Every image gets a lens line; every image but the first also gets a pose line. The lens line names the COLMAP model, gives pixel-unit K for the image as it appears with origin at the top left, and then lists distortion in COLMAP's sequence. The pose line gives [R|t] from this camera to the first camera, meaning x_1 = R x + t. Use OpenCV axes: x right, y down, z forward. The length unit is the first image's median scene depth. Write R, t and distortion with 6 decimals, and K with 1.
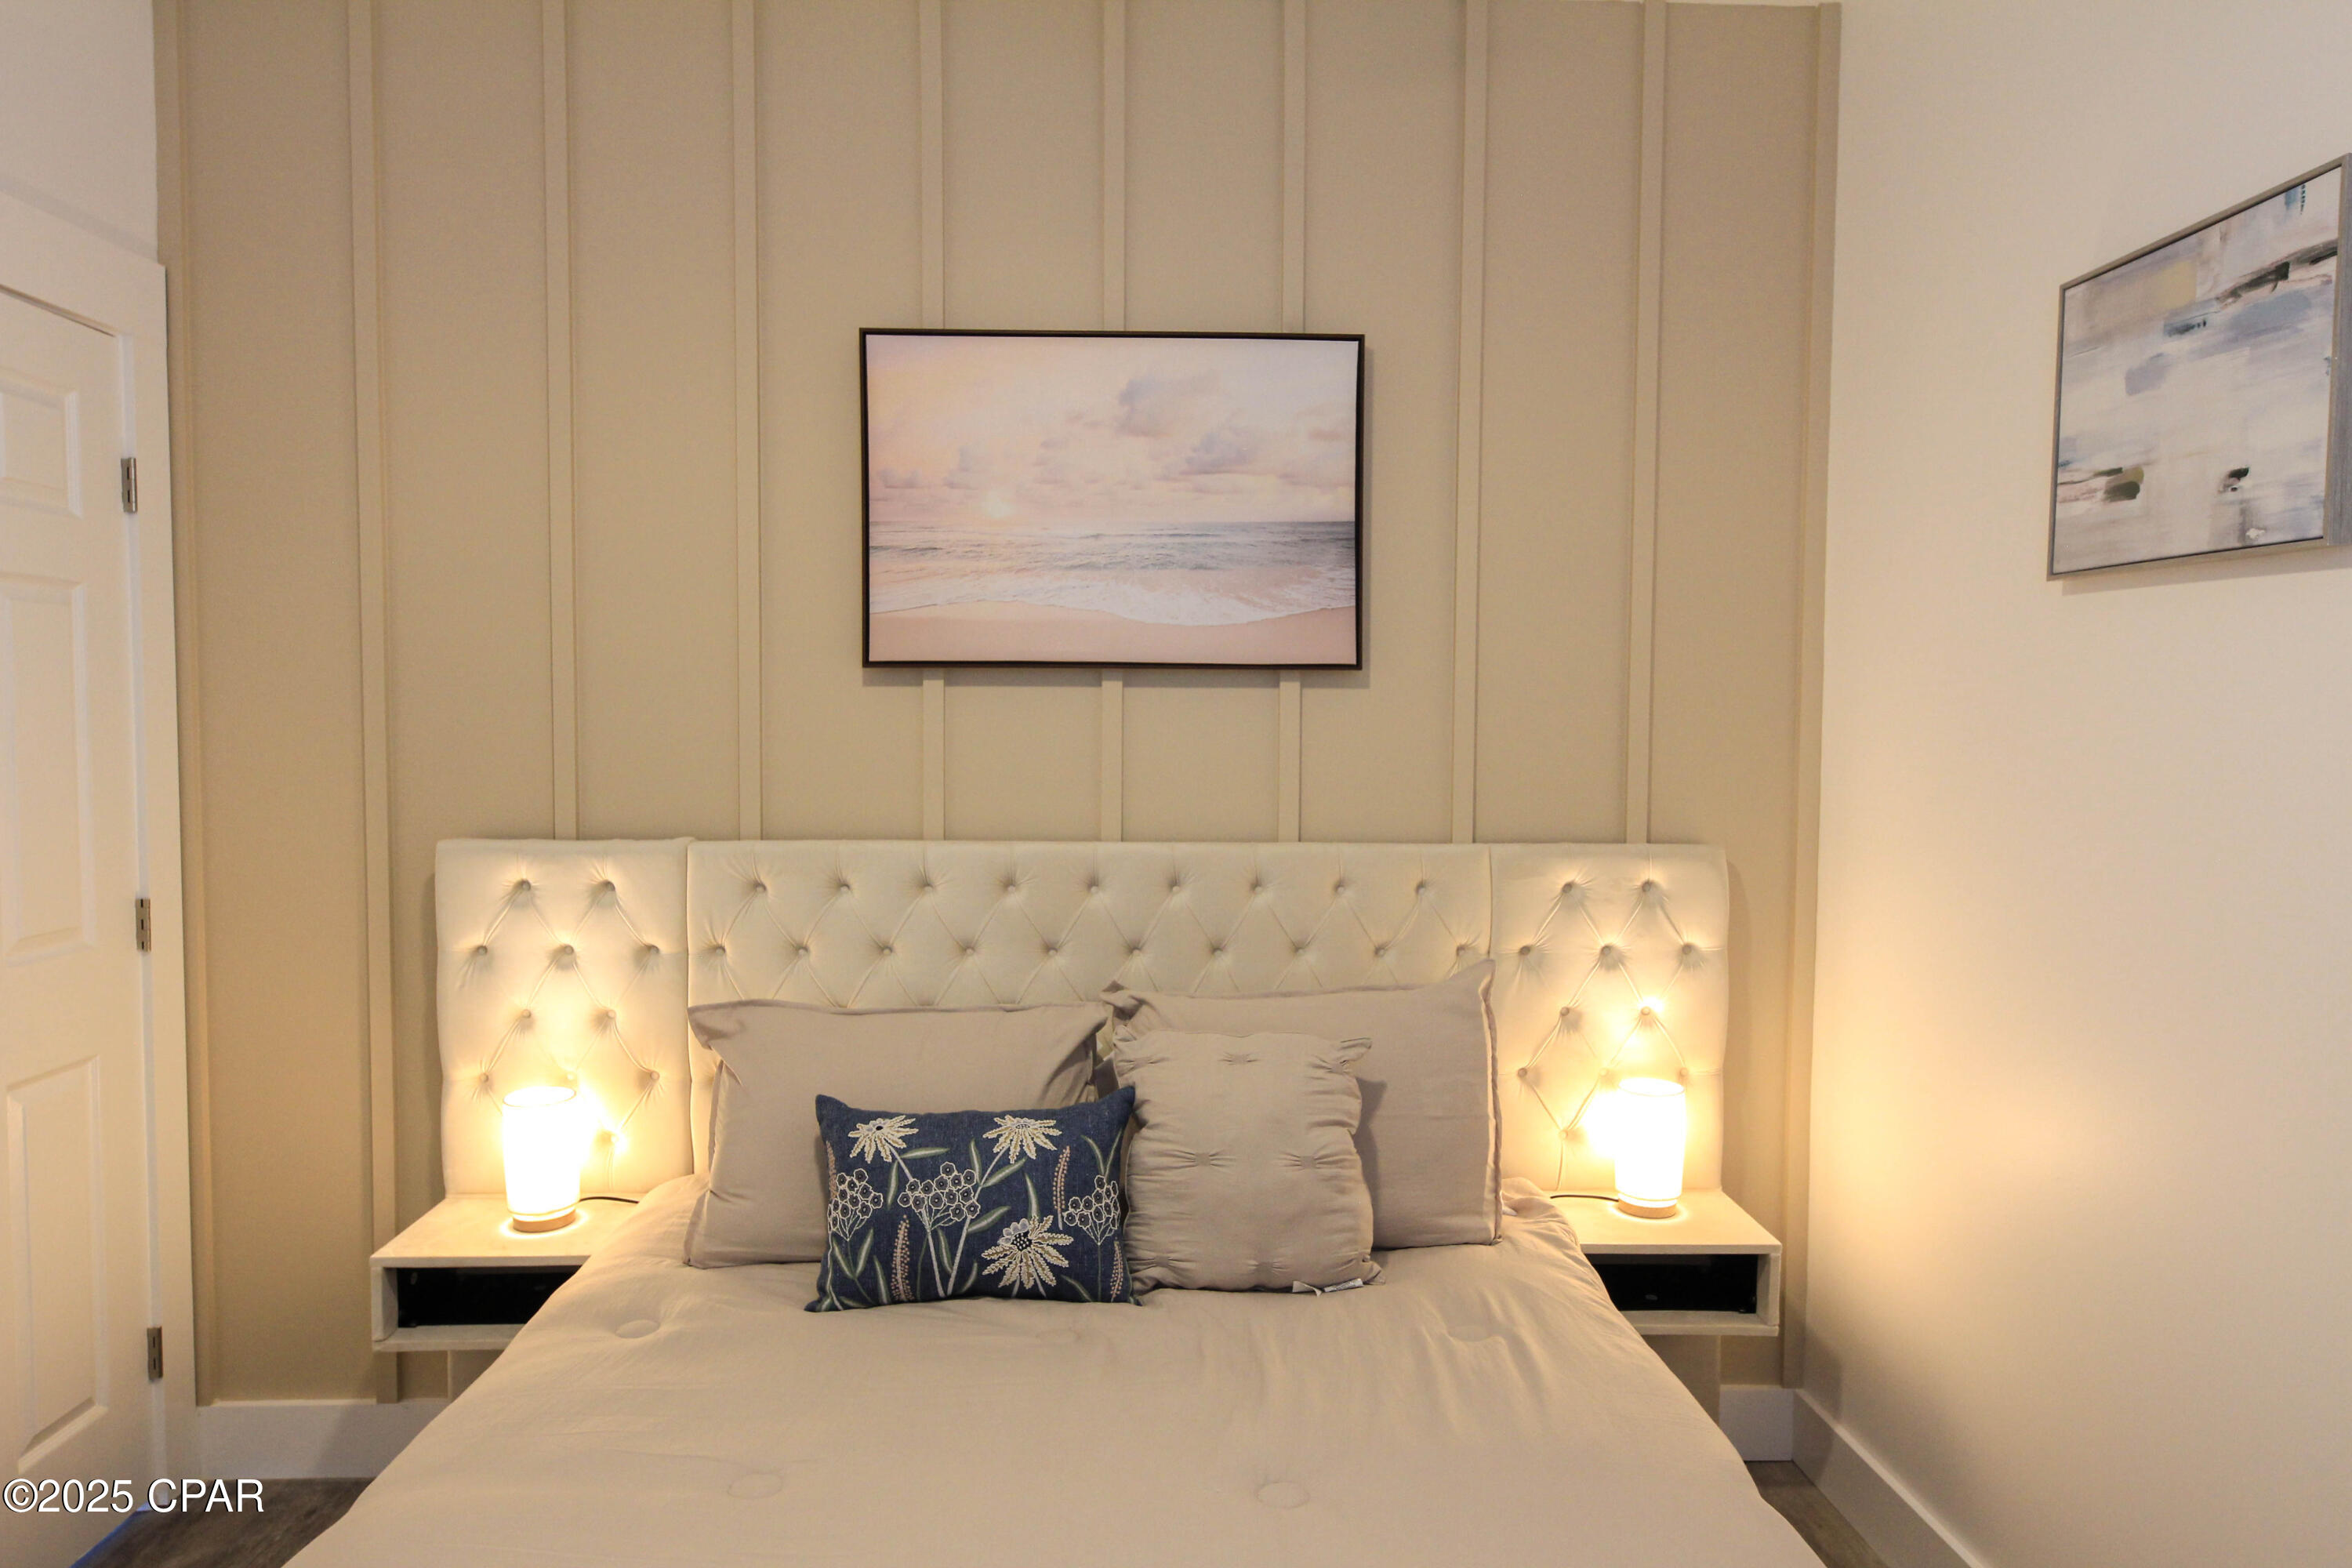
lens RADIAL K [[1508.7, 0, 1175.2], [0, 1508.7, 787.5], [0, 0, 1]] dist [-0.001134, 0.013480]
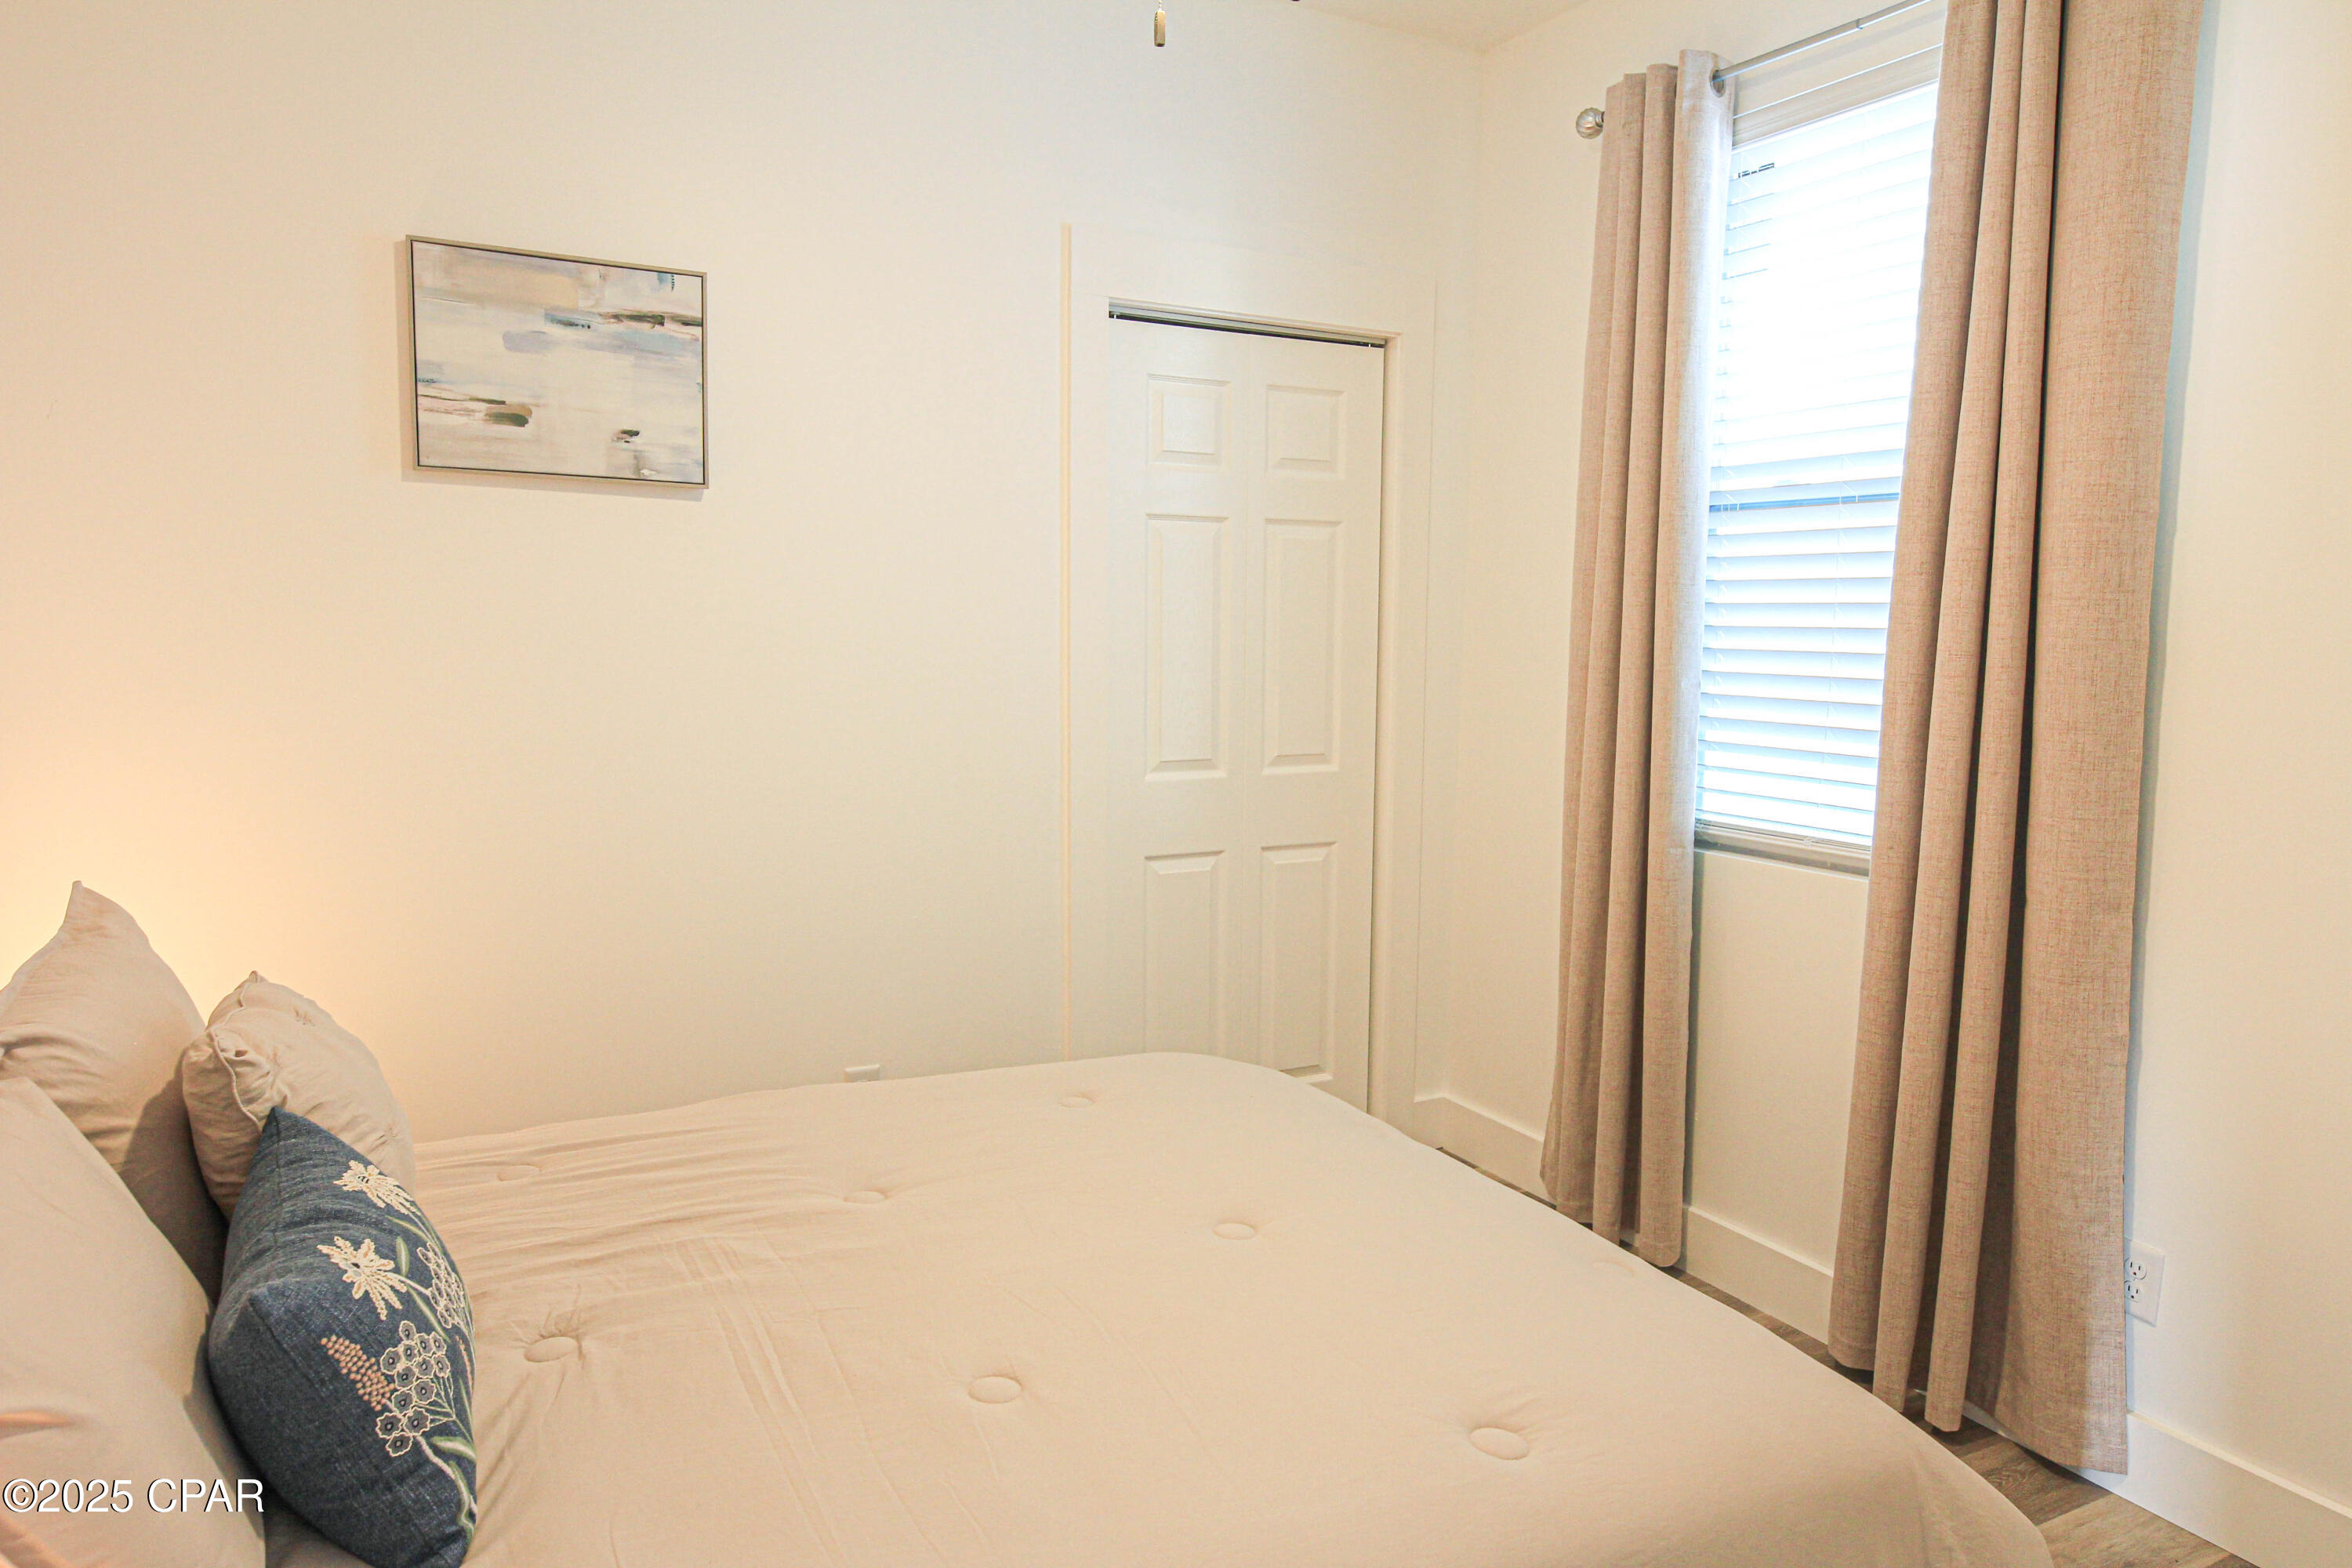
lens RADIAL K [[1508.7, 0, 1177.1], [0, 1508.7, 780.4], [0, 0, 1]] dist [-0.001134, 0.013480]
pose [[-0.428600, -0.113980, 0.896276, -0.992991], [0.022817, 0.990329, 0.136852, -0.042166], [-0.903206, 0.079105, -0.421854, 1.112601]]
